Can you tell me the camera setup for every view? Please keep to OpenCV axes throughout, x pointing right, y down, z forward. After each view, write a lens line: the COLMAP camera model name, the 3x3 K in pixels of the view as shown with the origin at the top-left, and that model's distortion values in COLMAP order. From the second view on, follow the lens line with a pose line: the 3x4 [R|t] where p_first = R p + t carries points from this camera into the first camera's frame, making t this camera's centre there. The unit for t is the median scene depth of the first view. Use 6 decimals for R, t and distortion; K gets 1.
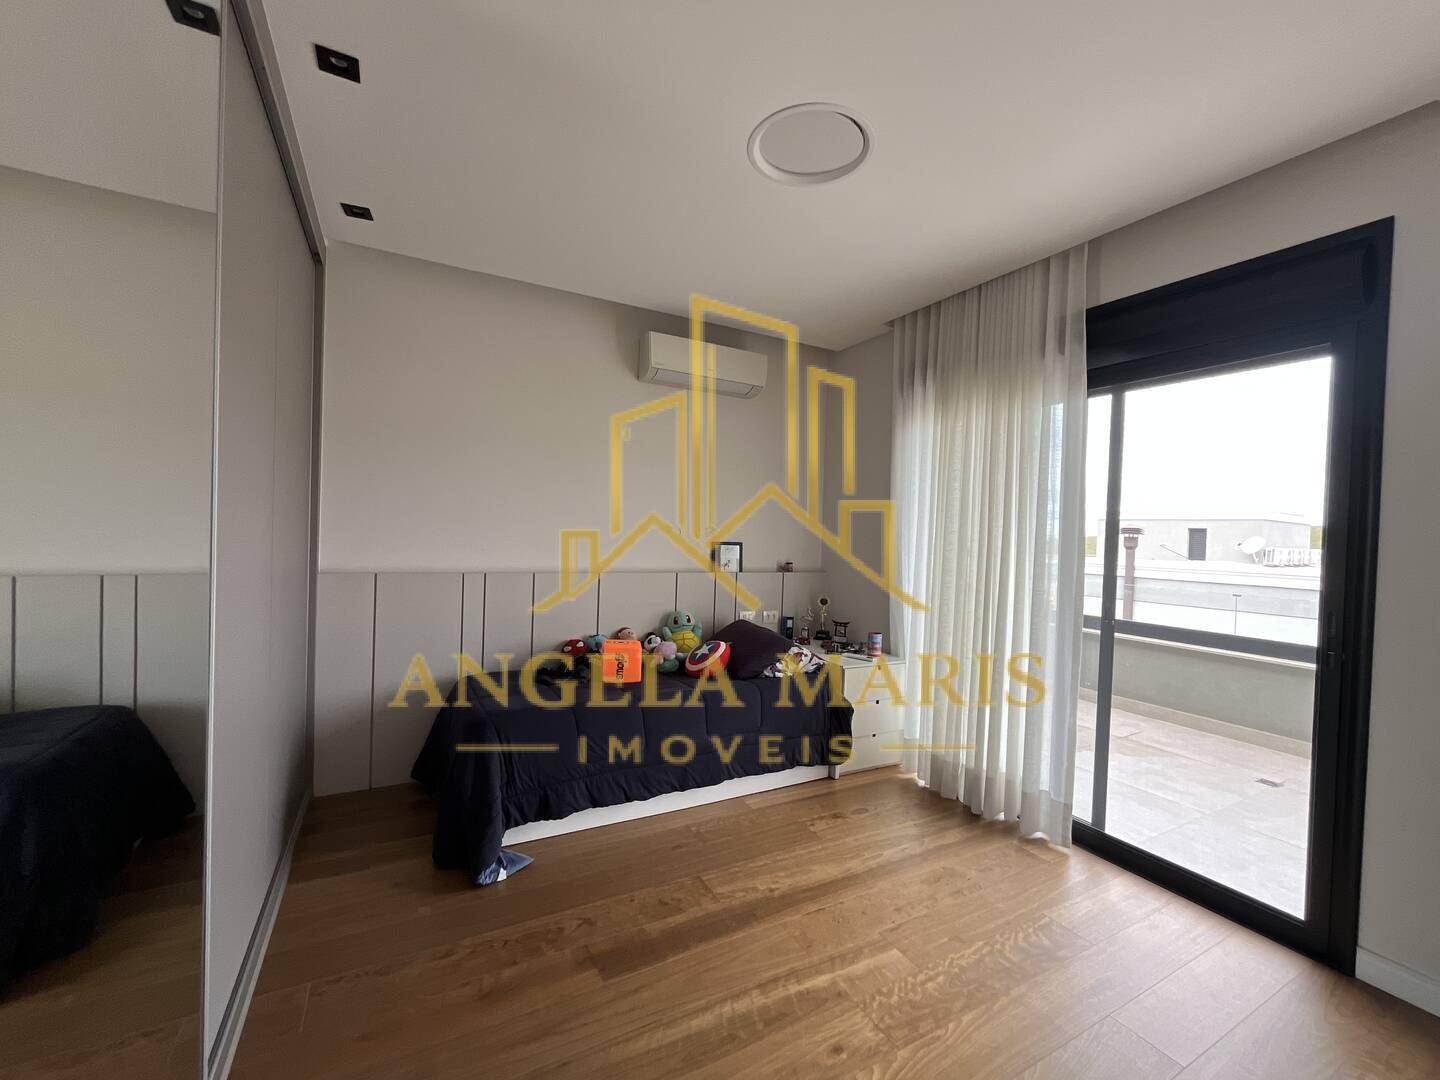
lens RADIAL K [[583.5, 0, 720.3], [0, 583.5, 542.4], [0, 0, 1]] dist [0.000252, -0.001344]
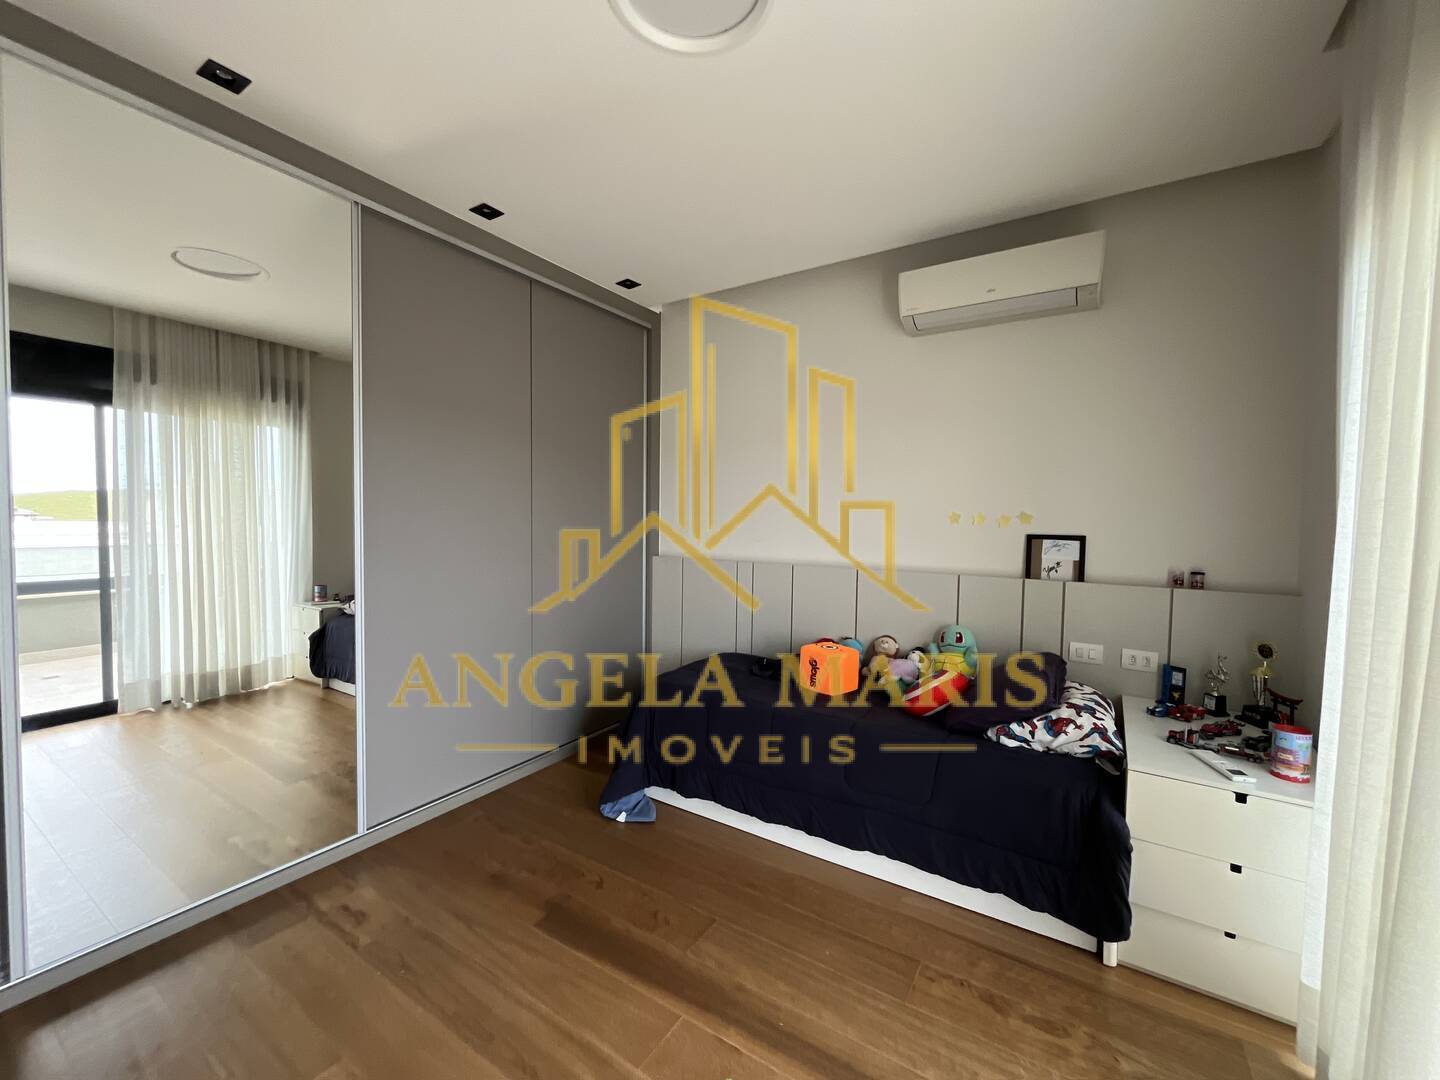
lens RADIAL K [[583.5, 0, 719.5], [0, 583.5, 543.1], [0, 0, 1]] dist [0.000252, -0.001344]
pose [[0.479550, 0.010245, -0.877455, 0.480074], [-0.012332, 0.999912, 0.004935, 0.011732], [0.877428, 0.008454, 0.479634, 0.400730]]
